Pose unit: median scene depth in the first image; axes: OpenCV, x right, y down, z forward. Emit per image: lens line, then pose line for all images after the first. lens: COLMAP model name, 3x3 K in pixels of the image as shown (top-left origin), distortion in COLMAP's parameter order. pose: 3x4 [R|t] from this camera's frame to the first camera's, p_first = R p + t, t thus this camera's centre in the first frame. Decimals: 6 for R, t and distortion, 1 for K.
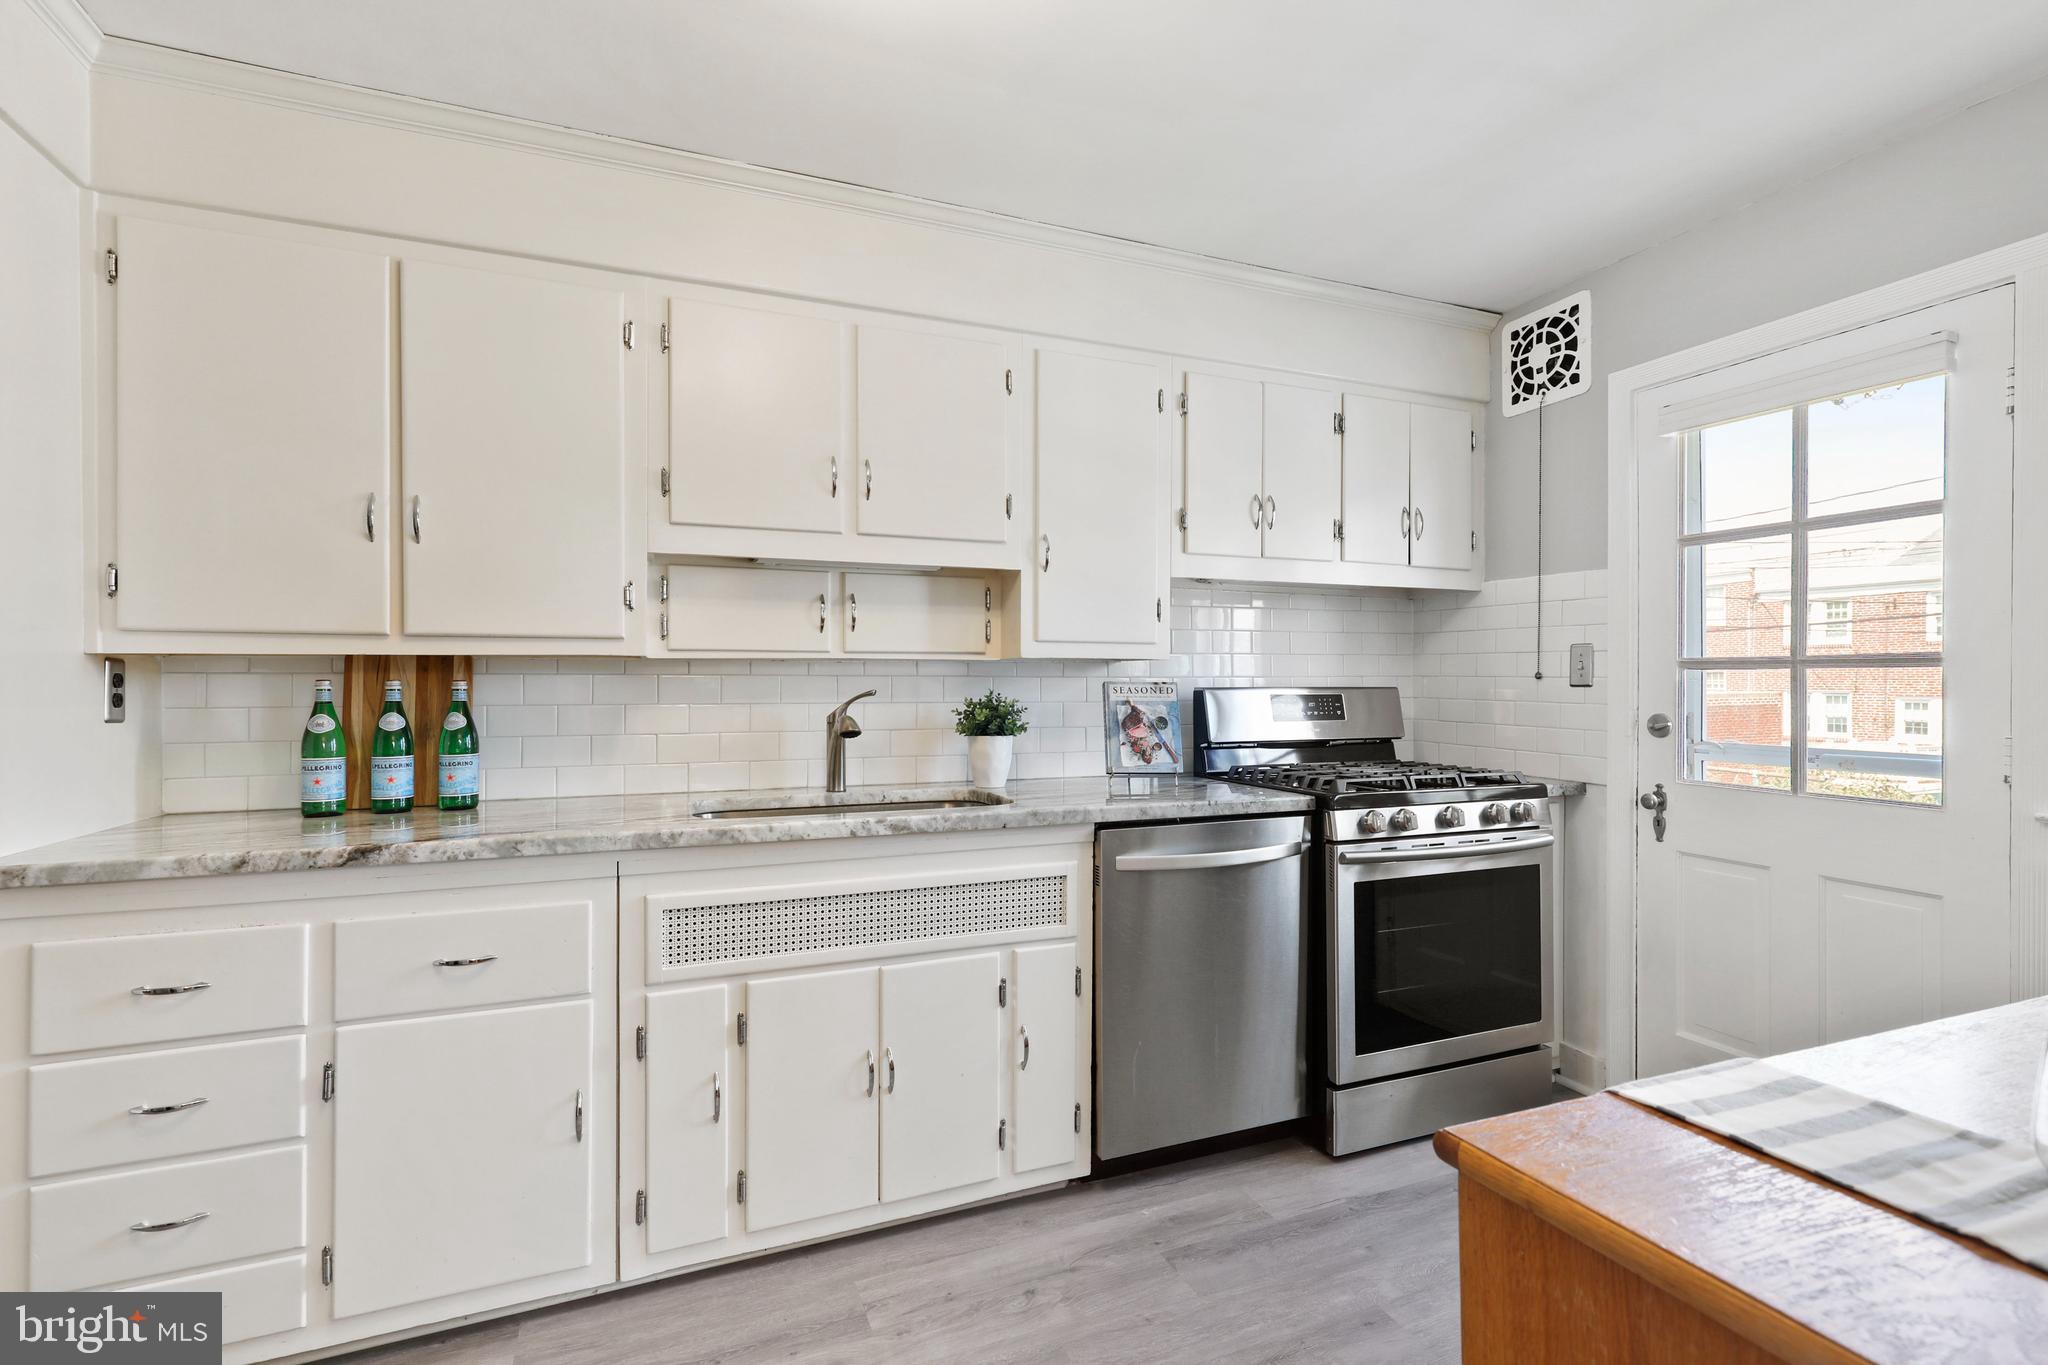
lens RADIAL K [[930.2, 0, 1043.5], [0, 930.2, 680.7], [0, 0, 1]] dist [0.004735, -0.000025]
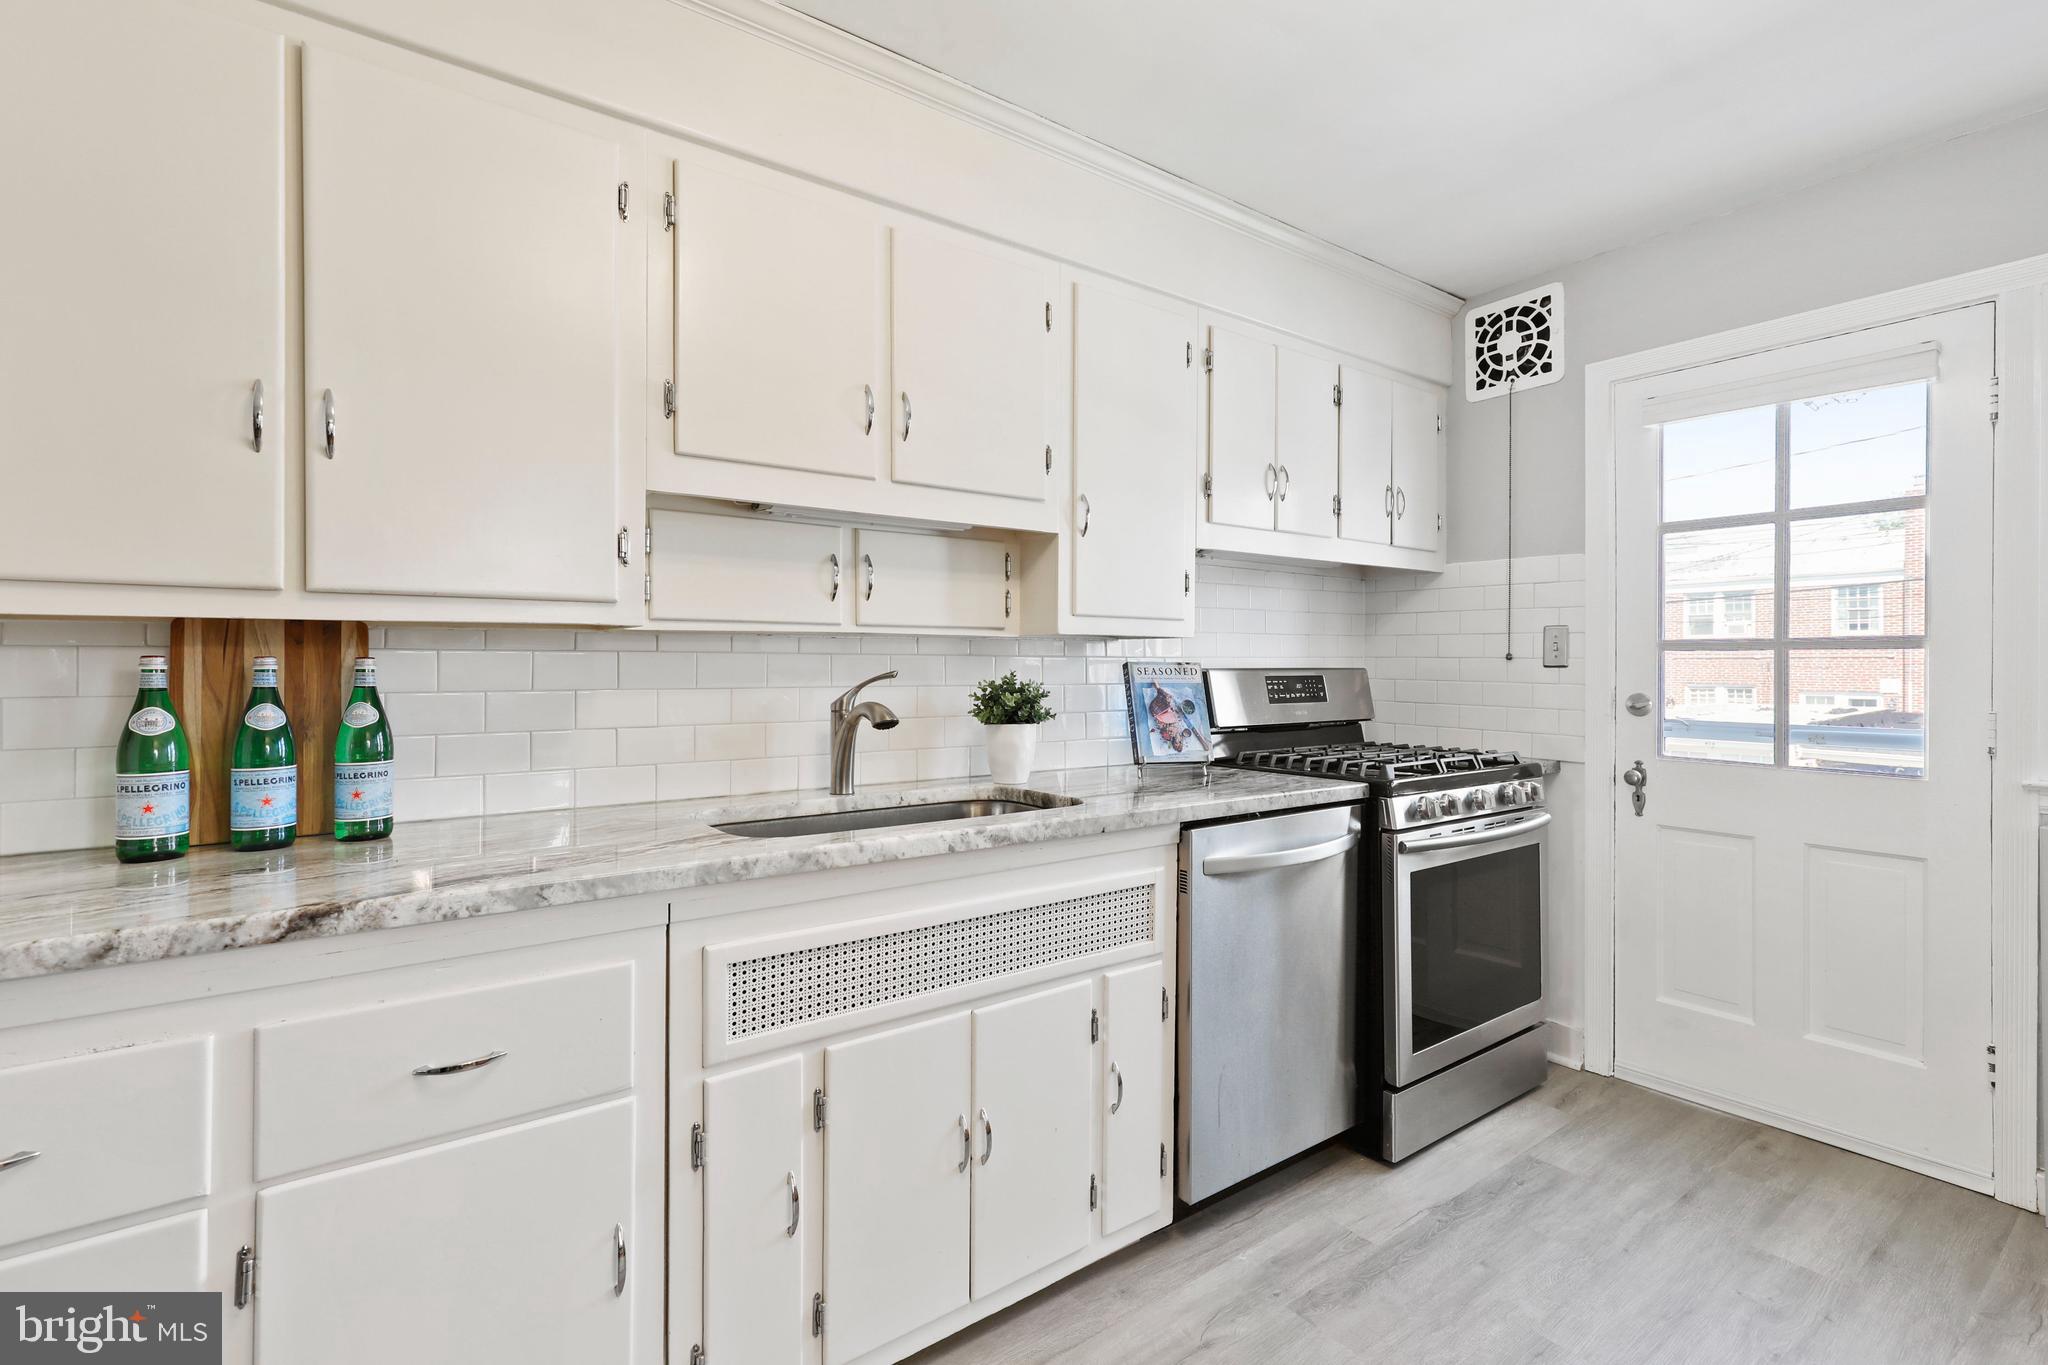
lens RADIAL K [[930.2, 0, 1018.8], [0, 930.2, 661.5], [0, 0, 1]] dist [0.004735, -0.000025]
pose [[0.970034, 0.001944, 0.242963, -0.297543], [-0.001437, 0.999996, -0.002262, 0.003648], [-0.242967, 0.001845, 0.970033, 0.177808]]
